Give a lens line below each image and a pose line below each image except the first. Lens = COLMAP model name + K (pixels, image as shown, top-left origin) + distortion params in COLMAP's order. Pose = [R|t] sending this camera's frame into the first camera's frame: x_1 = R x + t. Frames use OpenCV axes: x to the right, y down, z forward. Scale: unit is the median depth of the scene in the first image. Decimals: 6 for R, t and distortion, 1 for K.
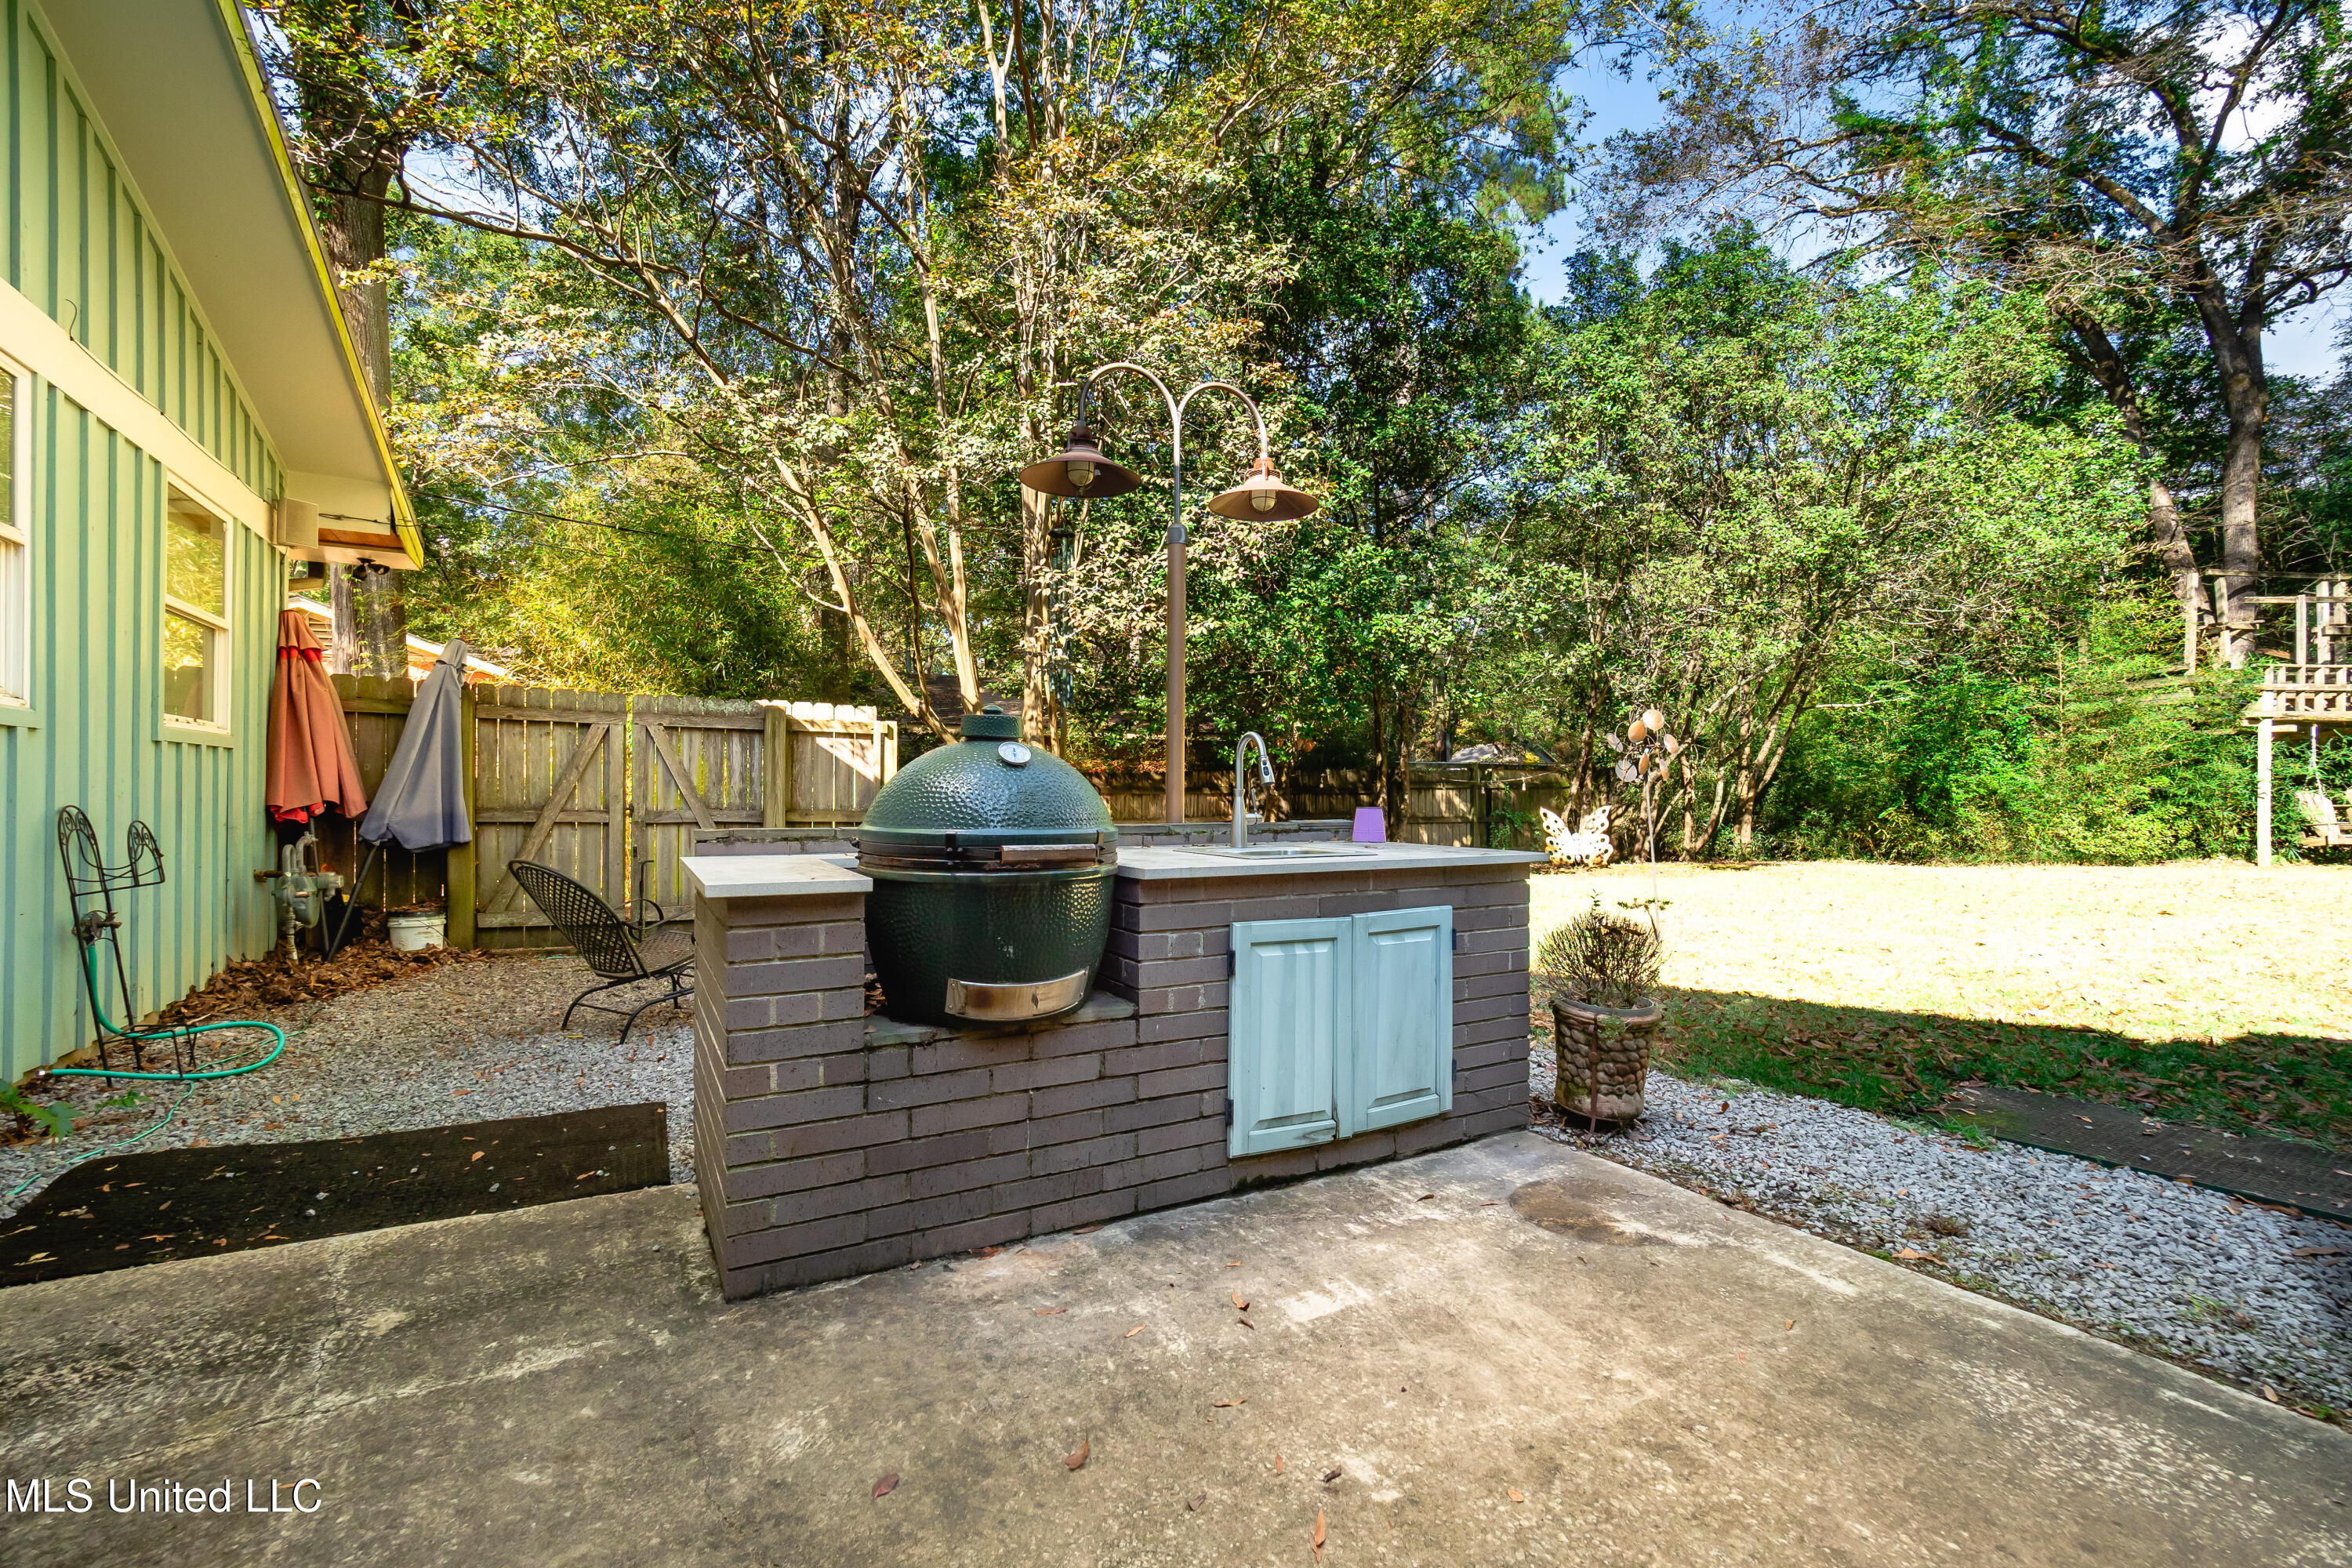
lens RADIAL K [[1014.6, 0, 1201.9], [0, 1014.6, 798.3], [0, 0, 1]] dist [-0.000566, -0.001269]
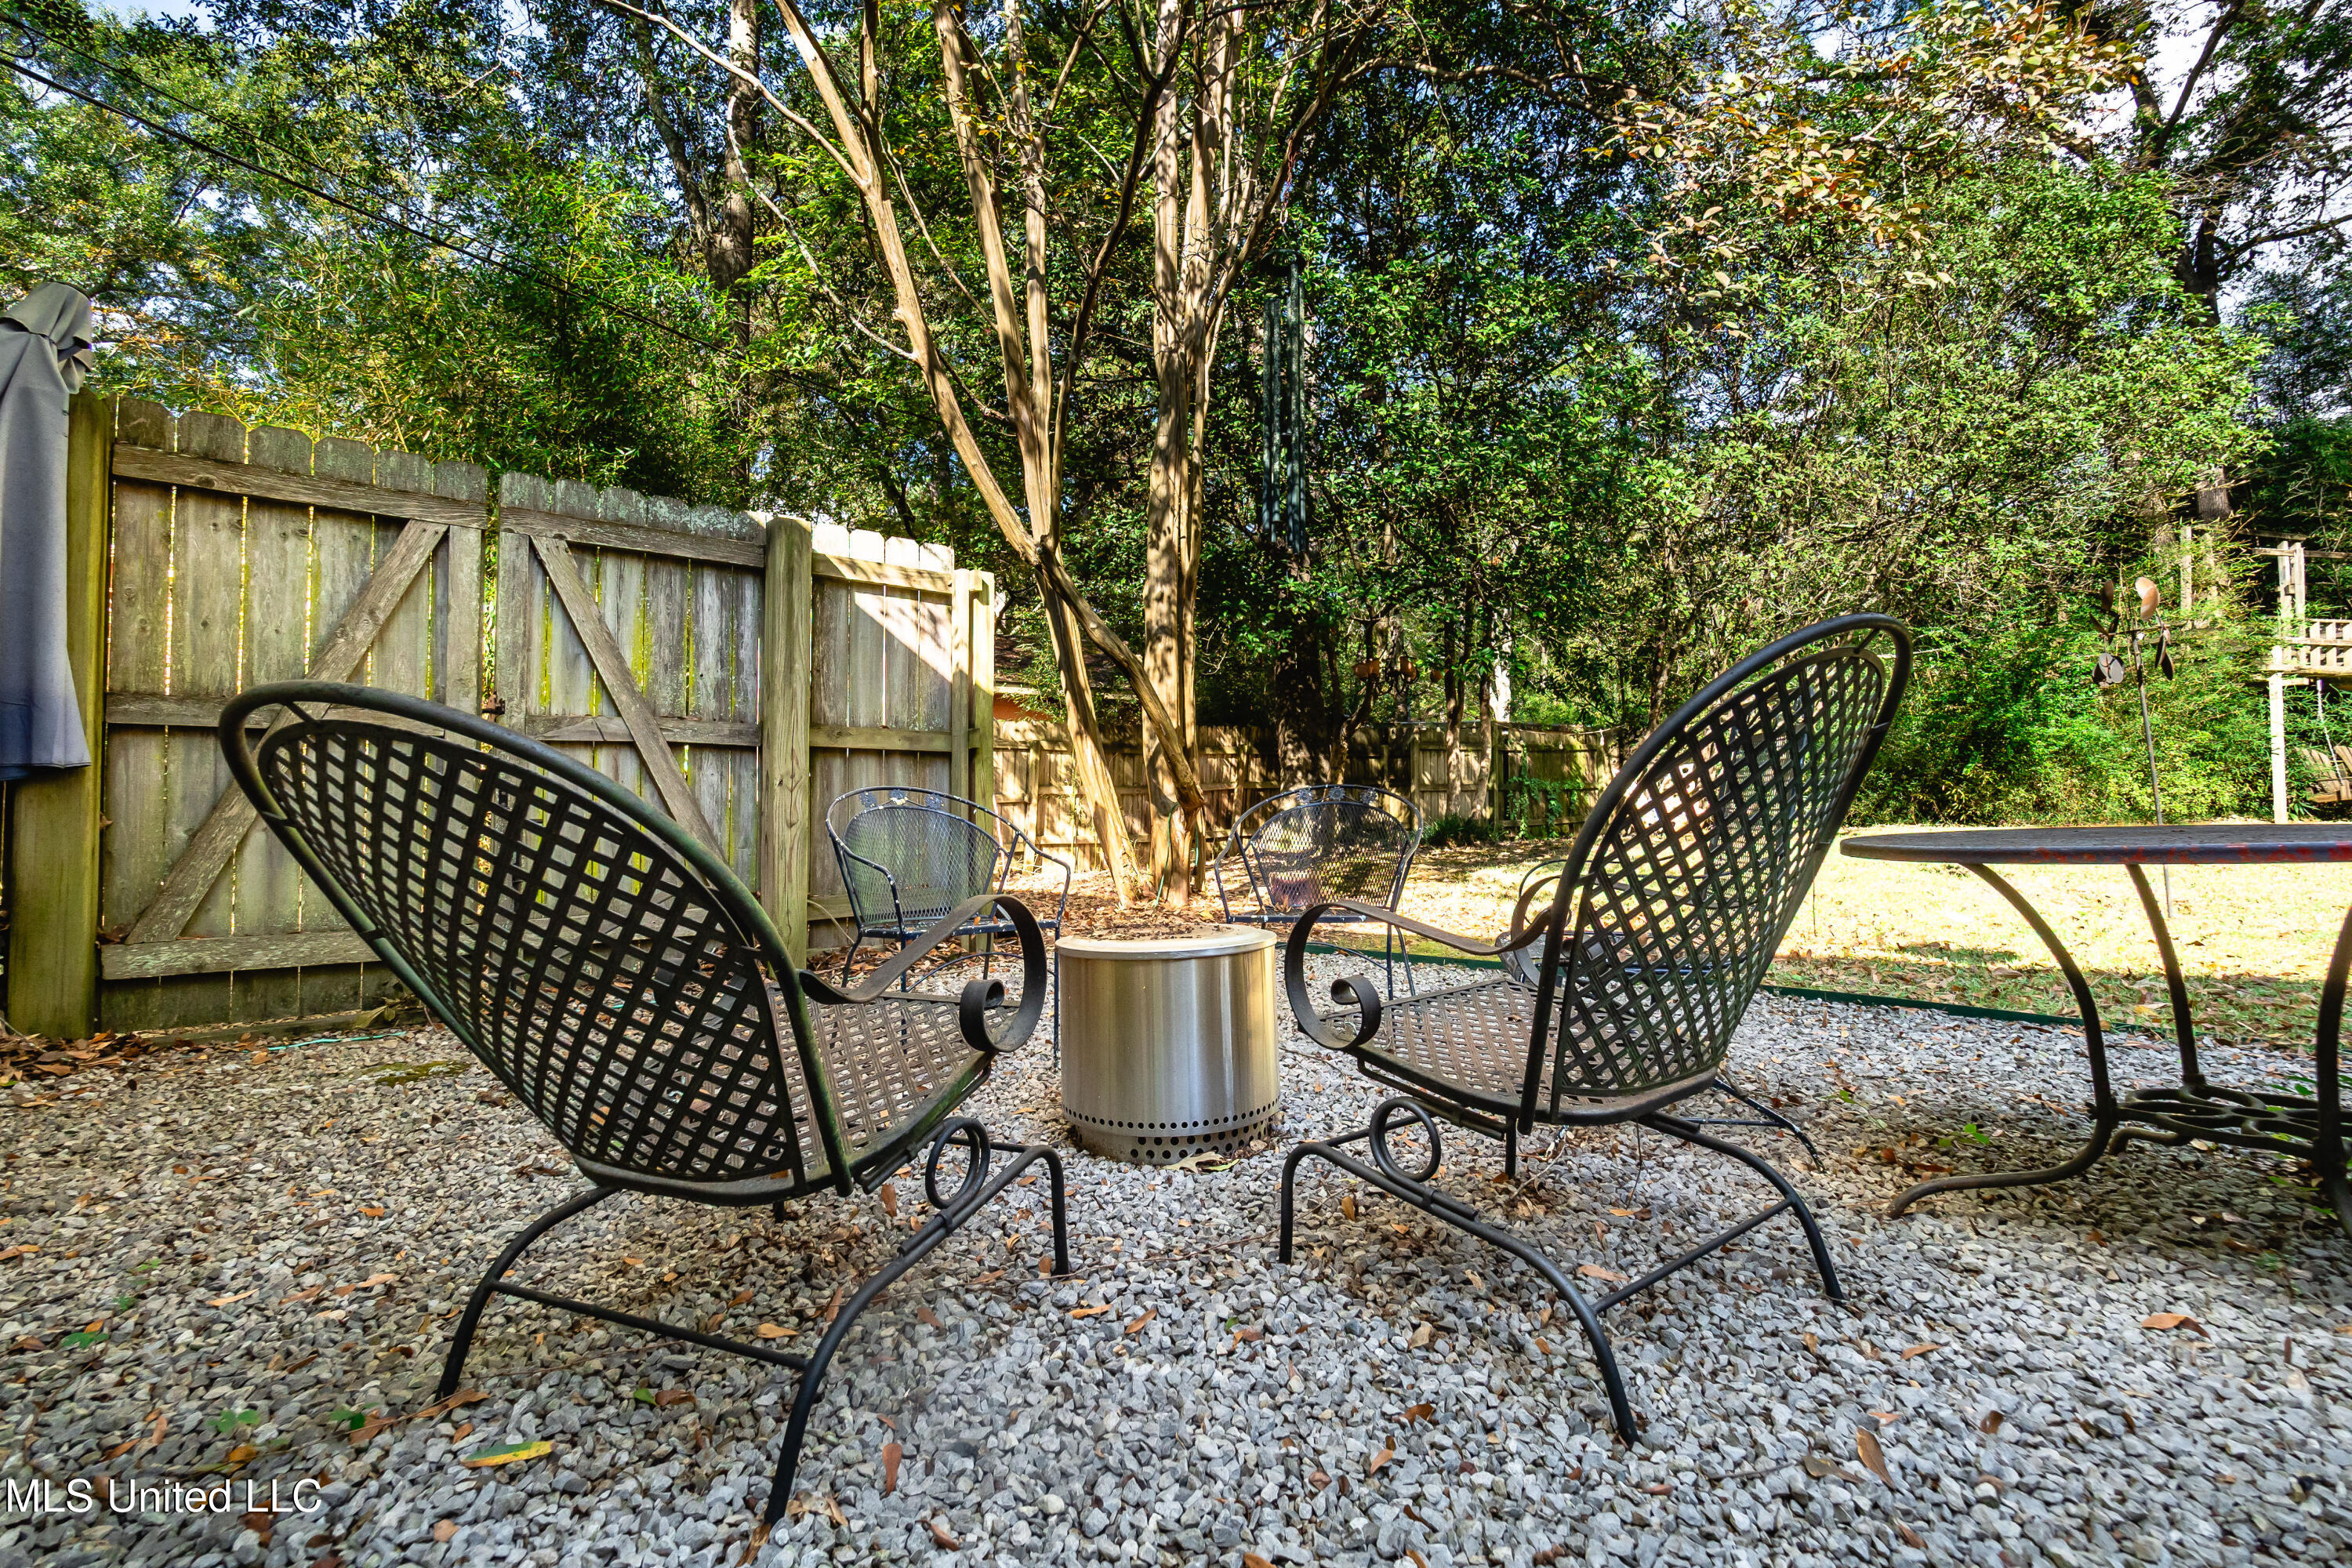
lens RADIAL K [[1014.6, 0, 1180.9], [0, 1014.6, 764.9], [0, 0, 1]] dist [-0.000566, -0.001269]
pose [[0.982372, -0.004999, 0.186867, -0.169810], [0.010119, 0.999599, -0.026456, 0.025668], [-0.186660, 0.027881, 0.982029, 0.240797]]
